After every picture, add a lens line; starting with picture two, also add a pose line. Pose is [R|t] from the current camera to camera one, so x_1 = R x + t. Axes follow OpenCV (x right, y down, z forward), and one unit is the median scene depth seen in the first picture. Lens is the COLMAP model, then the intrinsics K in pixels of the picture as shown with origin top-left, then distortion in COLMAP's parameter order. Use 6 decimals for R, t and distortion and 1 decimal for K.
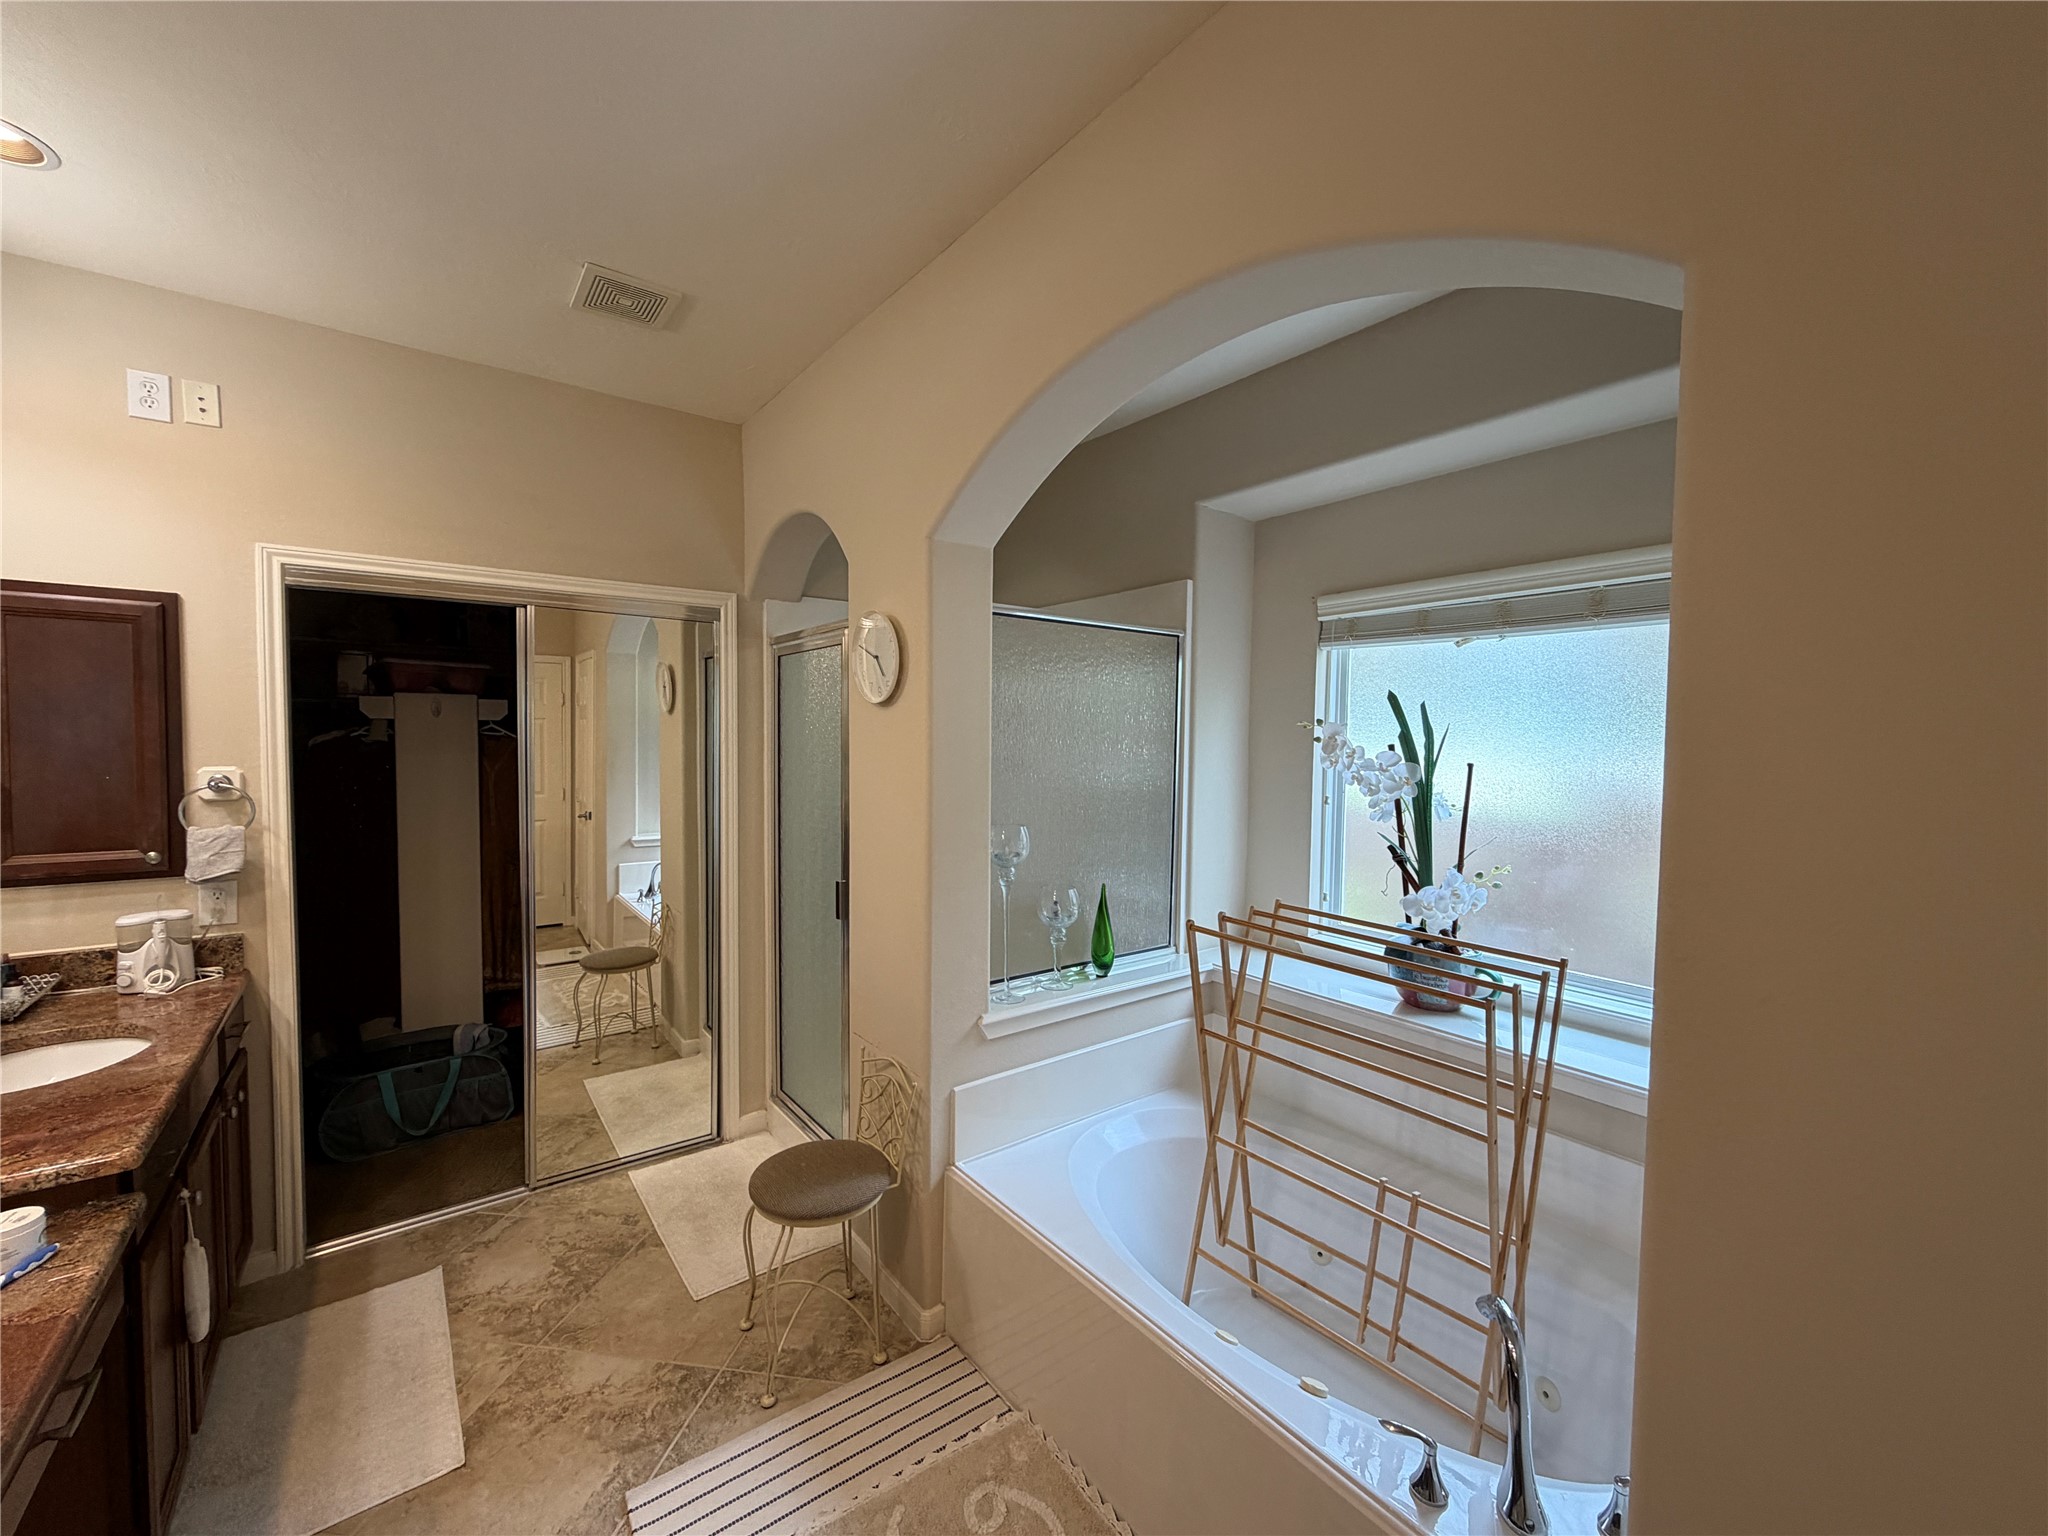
lens RADIAL K [[822.1, 0, 1024.0], [0, 822.1, 768.0], [0, 0, 1]] dist [-0.000892, -0.000174]
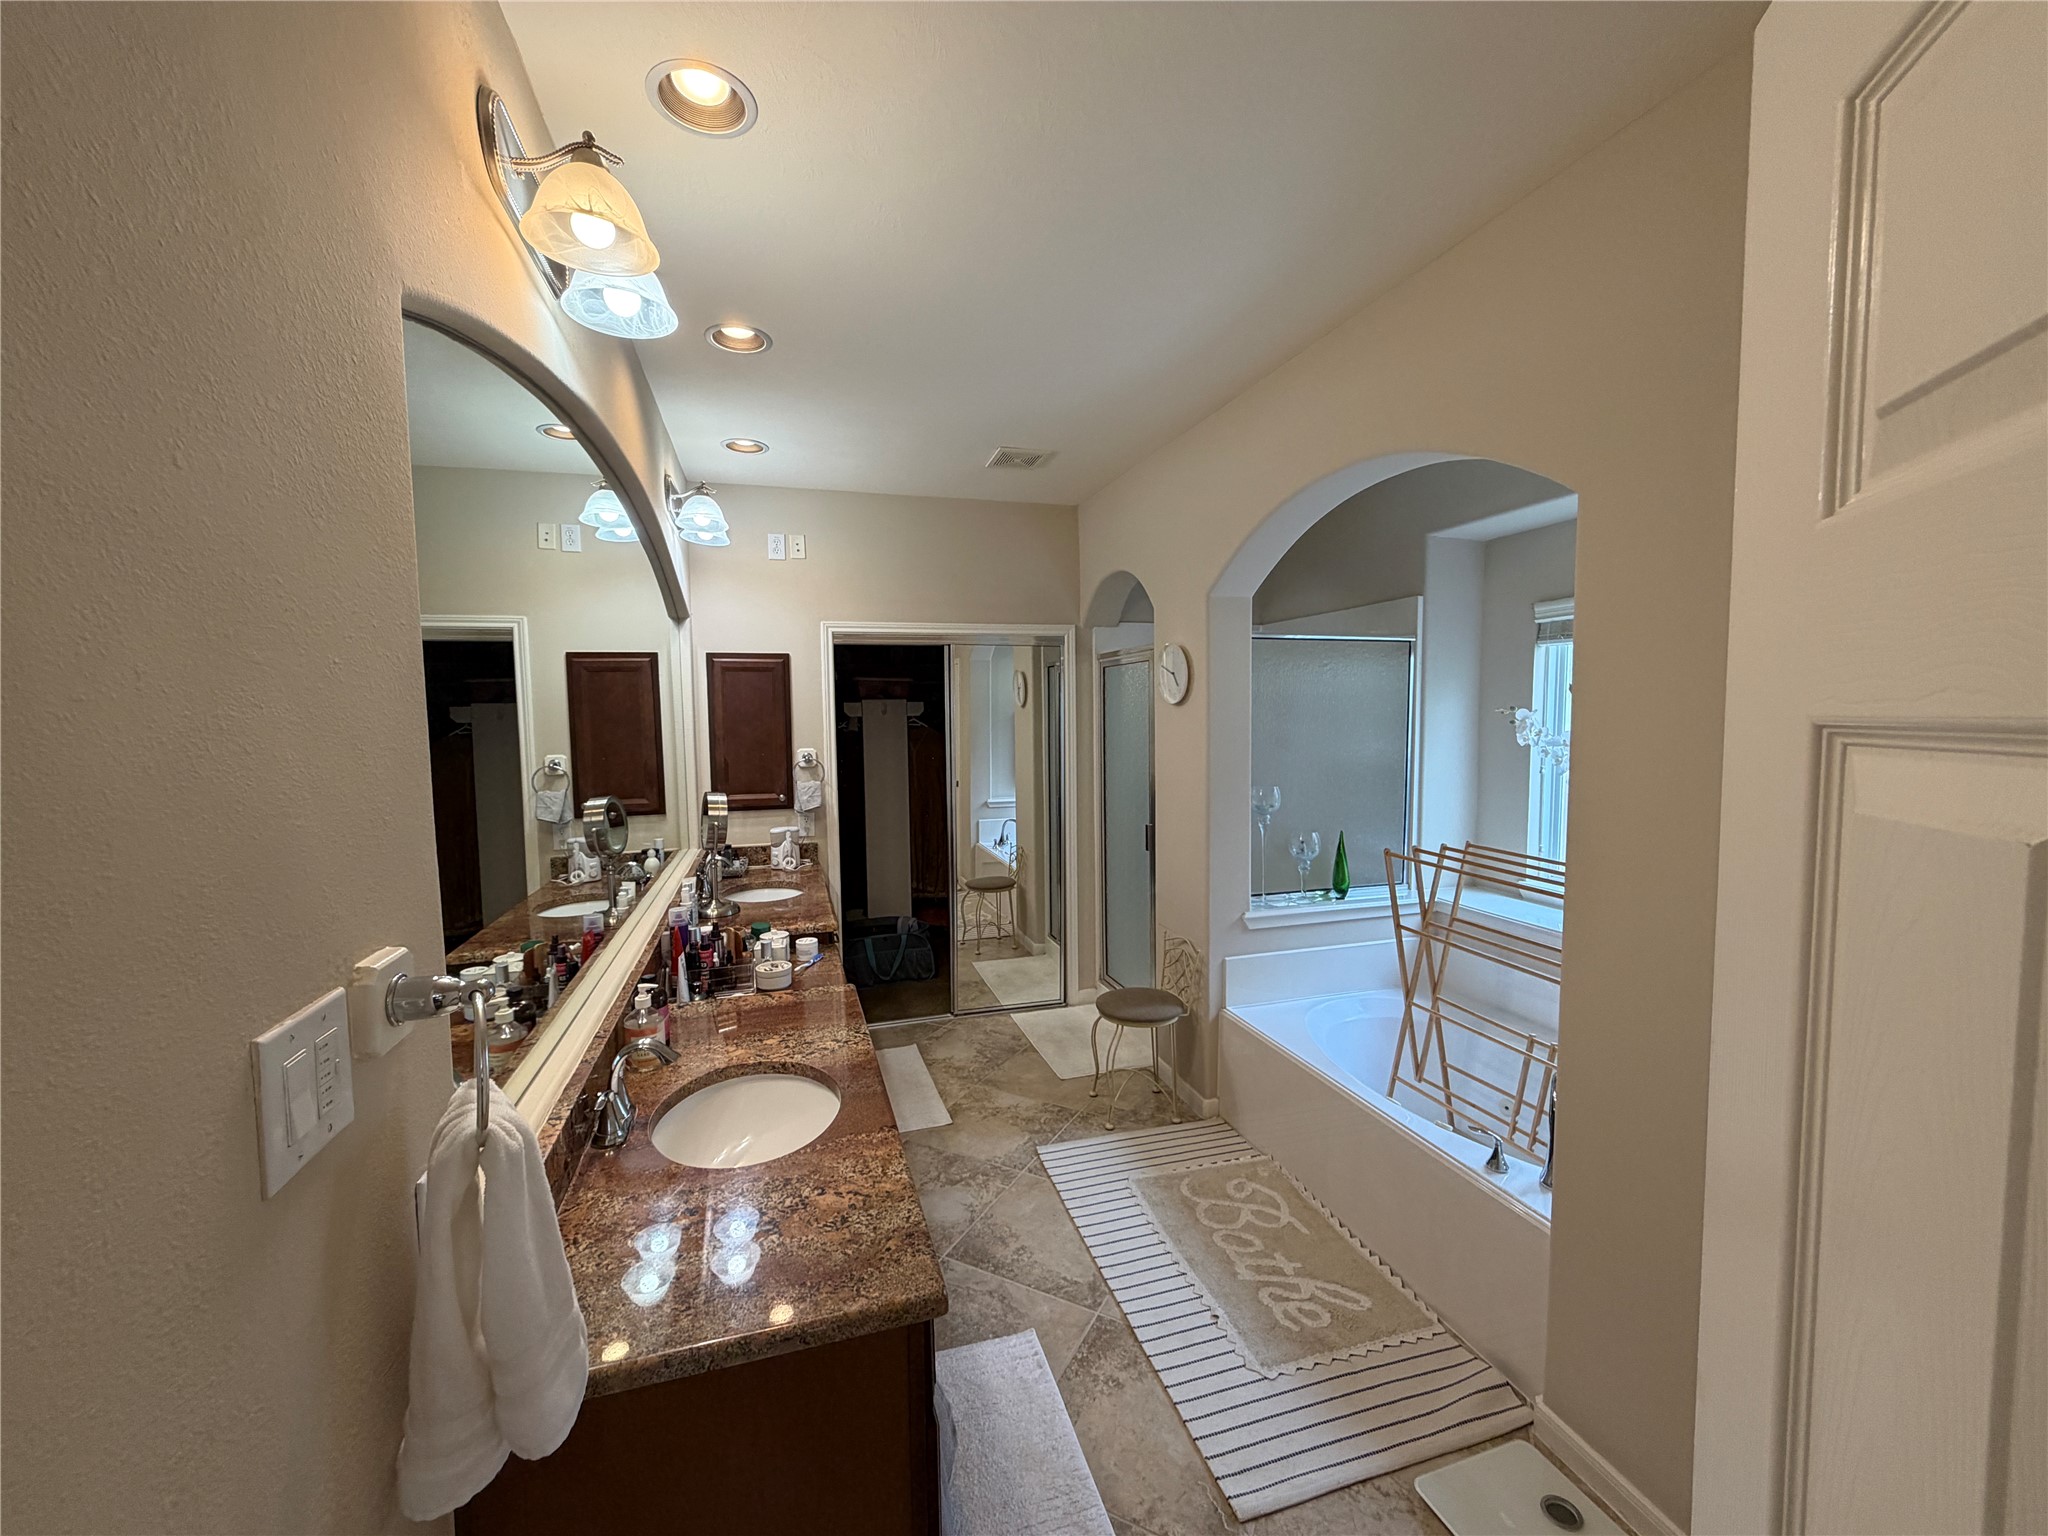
lens RADIAL K [[822.1, 0, 1024.0], [0, 822.1, 768.0], [0, 0, 1]] dist [-0.000892, -0.000174]
pose [[0.936996, 0.001856, -0.349335, 0.089198], [0.007595, 0.999641, 0.025682, -0.001348], [0.349257, -0.026717, 0.936646, -0.500989]]
